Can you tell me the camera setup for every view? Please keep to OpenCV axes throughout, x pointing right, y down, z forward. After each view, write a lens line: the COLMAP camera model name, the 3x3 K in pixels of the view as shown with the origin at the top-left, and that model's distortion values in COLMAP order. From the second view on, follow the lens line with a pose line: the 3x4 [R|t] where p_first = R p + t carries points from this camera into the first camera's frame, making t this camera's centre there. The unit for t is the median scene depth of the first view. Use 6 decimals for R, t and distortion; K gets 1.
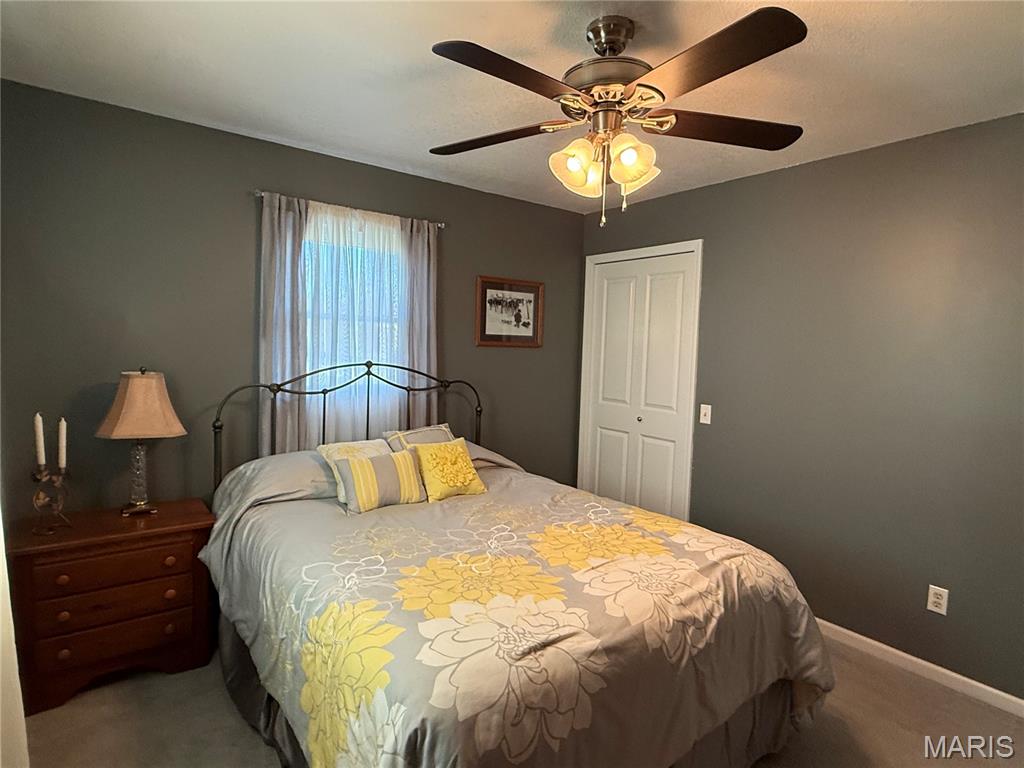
lens RADIAL K [[543.2, 0, 512.0], [0, 543.2, 384.0], [0, 0, 1]] dist [0.001791, 0.000540]
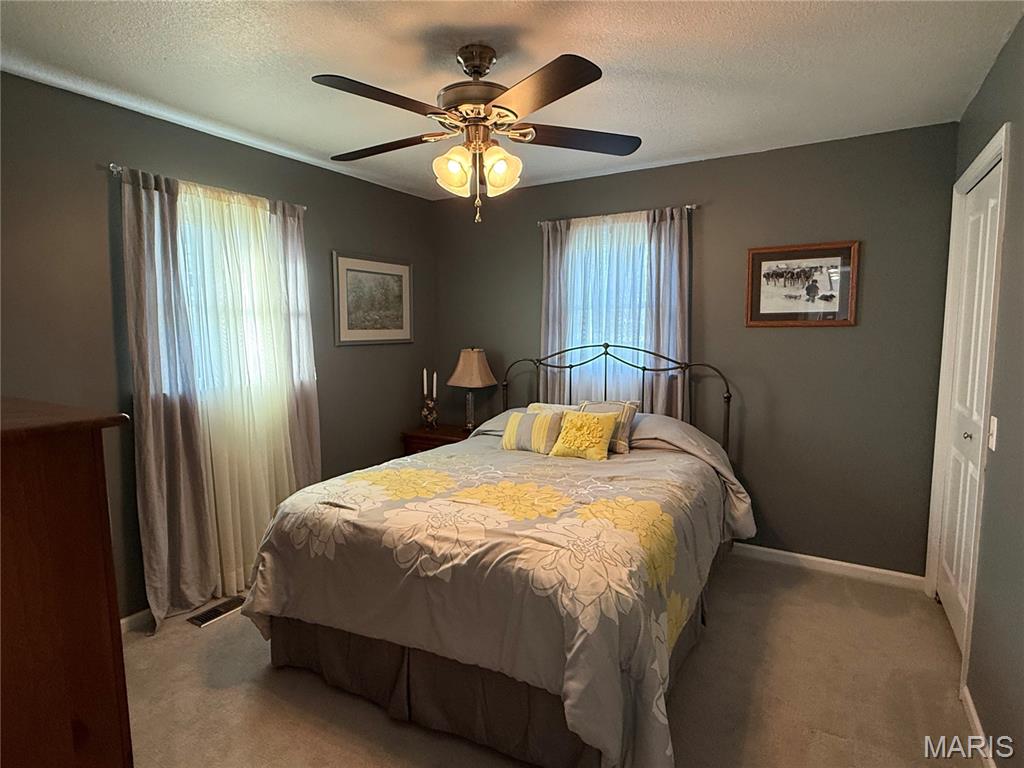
lens RADIAL K [[543.2, 0, 512.0], [0, 543.2, 384.0], [0, 0, 1]] dist [0.001791, 0.000540]
pose [[0.398882, 0.061281, -0.914952, 0.795188], [-0.049081, 0.997761, 0.045430, 0.003595], [0.915688, 0.026785, 0.400997, 0.365435]]
